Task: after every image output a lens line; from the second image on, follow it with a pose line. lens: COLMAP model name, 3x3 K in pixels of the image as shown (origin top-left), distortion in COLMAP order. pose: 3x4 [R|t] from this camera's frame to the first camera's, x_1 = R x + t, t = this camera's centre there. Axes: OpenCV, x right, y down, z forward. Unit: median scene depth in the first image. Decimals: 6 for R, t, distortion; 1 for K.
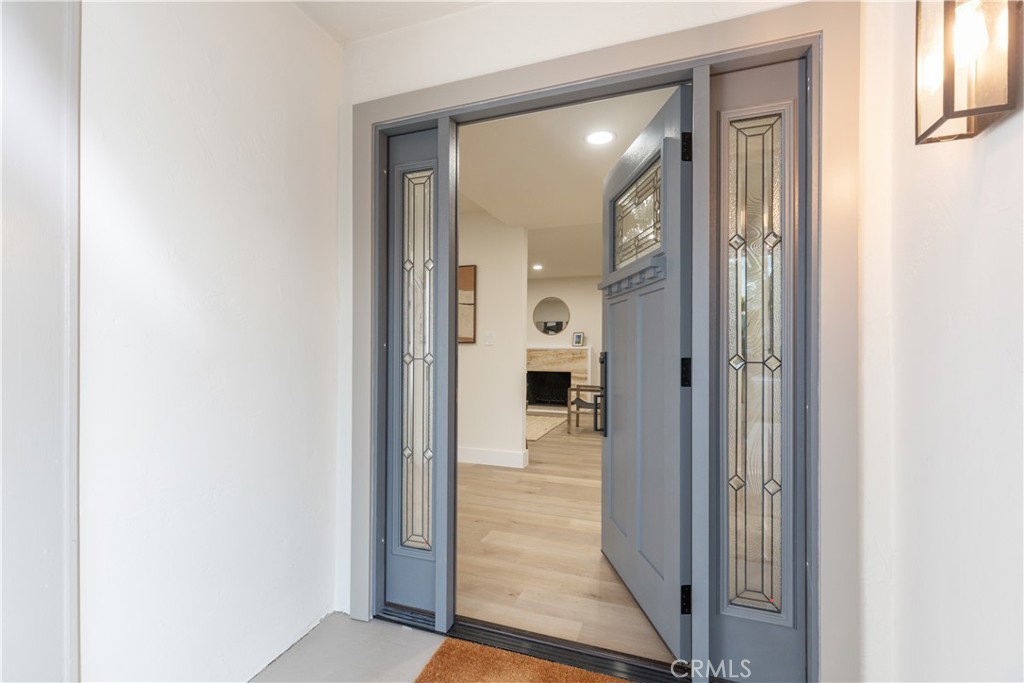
lens RADIAL K [[461.9, 0, 510.5], [0, 461.9, 341.8], [0, 0, 1]] dist [0.004080, 0.000550]
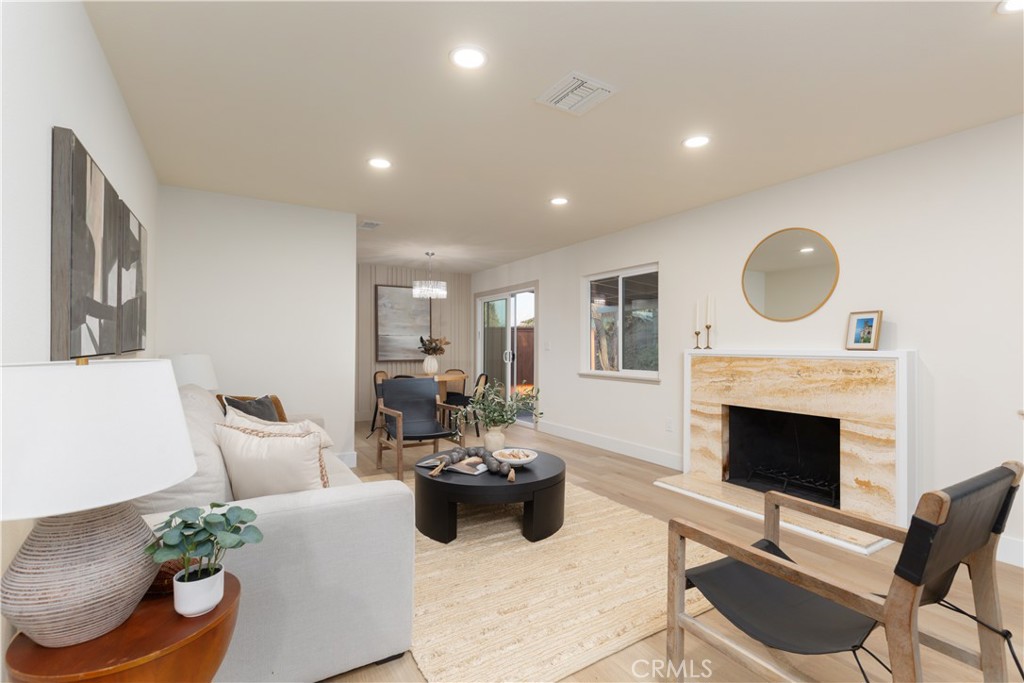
lens RADIAL K [[461.9, 0, 513.4], [0, 461.9, 347.7], [0, 0, 1]] dist [0.004080, 0.000550]
pose [[0.779087, 0.003558, -0.626906, 0.159877], [0.002069, 0.999964, 0.008247, 0.004161], [0.626912, -0.007722, 0.779052, 0.546450]]
